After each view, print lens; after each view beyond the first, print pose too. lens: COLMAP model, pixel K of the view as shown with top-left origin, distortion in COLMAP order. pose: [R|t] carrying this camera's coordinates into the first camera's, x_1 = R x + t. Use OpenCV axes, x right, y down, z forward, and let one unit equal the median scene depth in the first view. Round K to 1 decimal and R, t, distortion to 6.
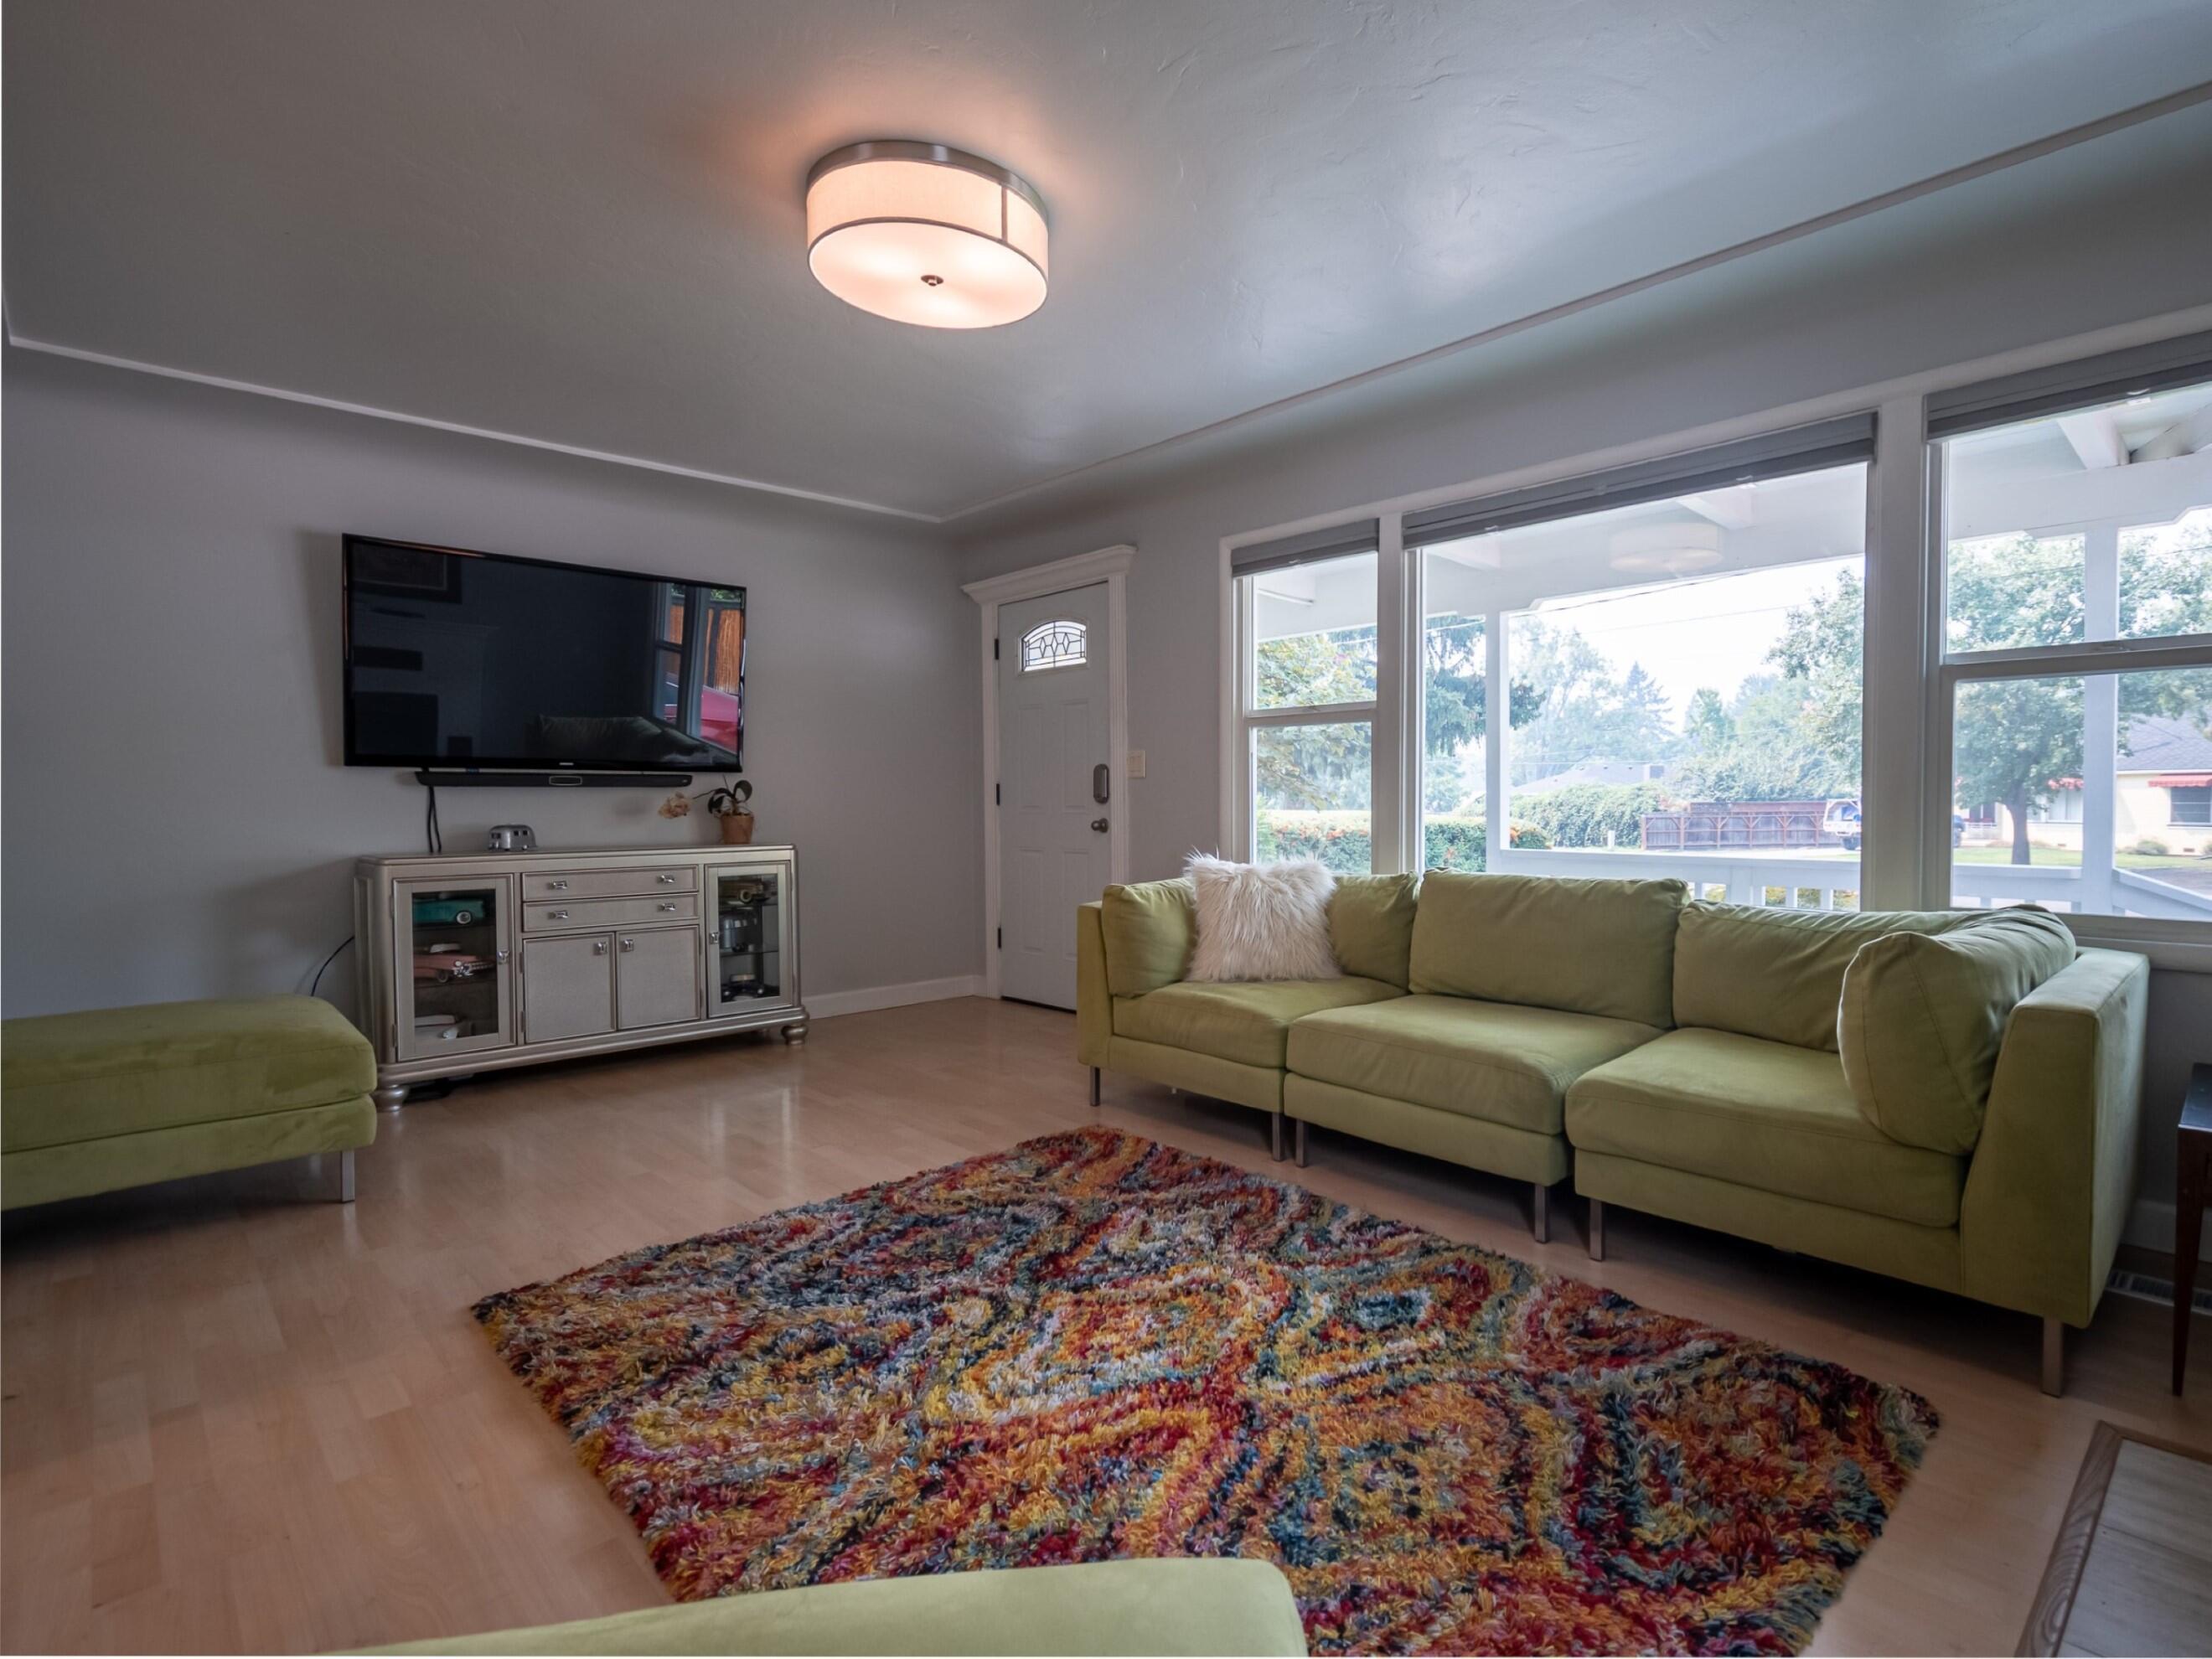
lens RADIAL K [[1016.7, 0, 1080.6], [0, 1016.7, 825.7], [0, 0, 1]] dist [0.003874, -0.000342]
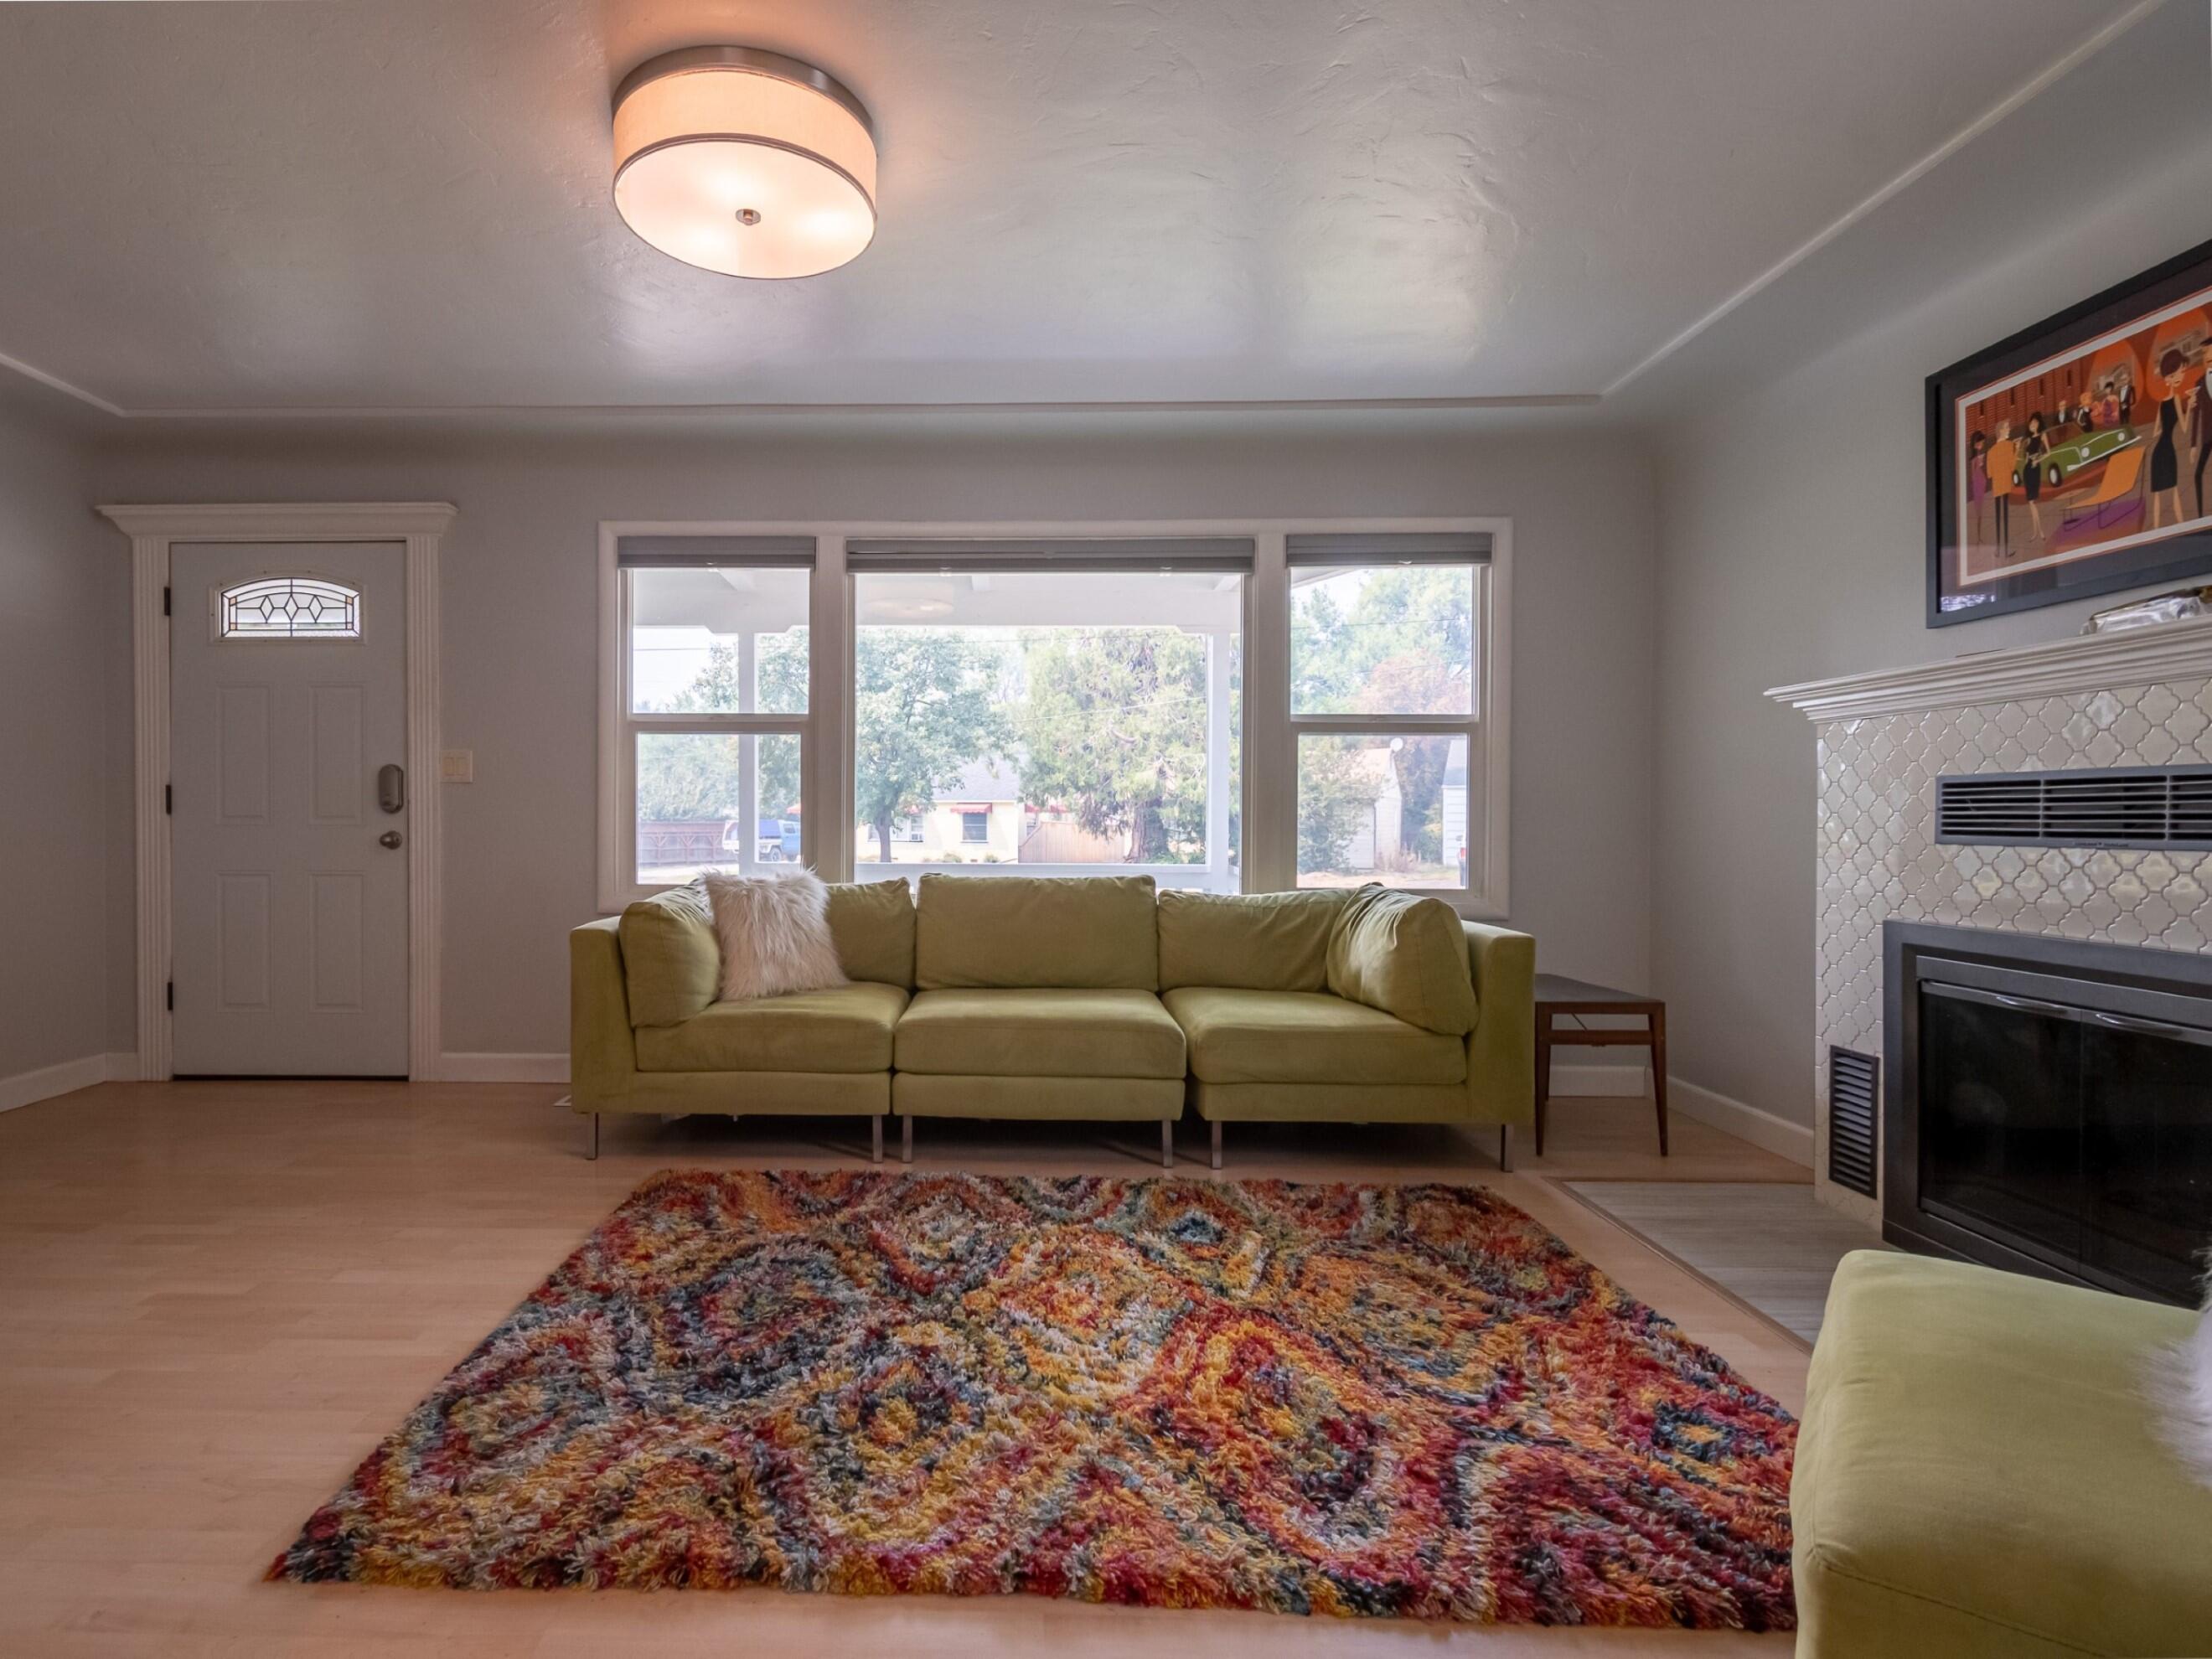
lens RADIAL K [[1016.7, 0, 1080.6], [0, 1016.7, 825.7], [0, 0, 1]] dist [0.003874, -0.000342]
pose [[0.762093, 0.002574, 0.647463, -0.319297], [0.006548, 0.999910, -0.011682, 0.005536], [-0.647435, 0.013142, 0.762008, 0.089504]]
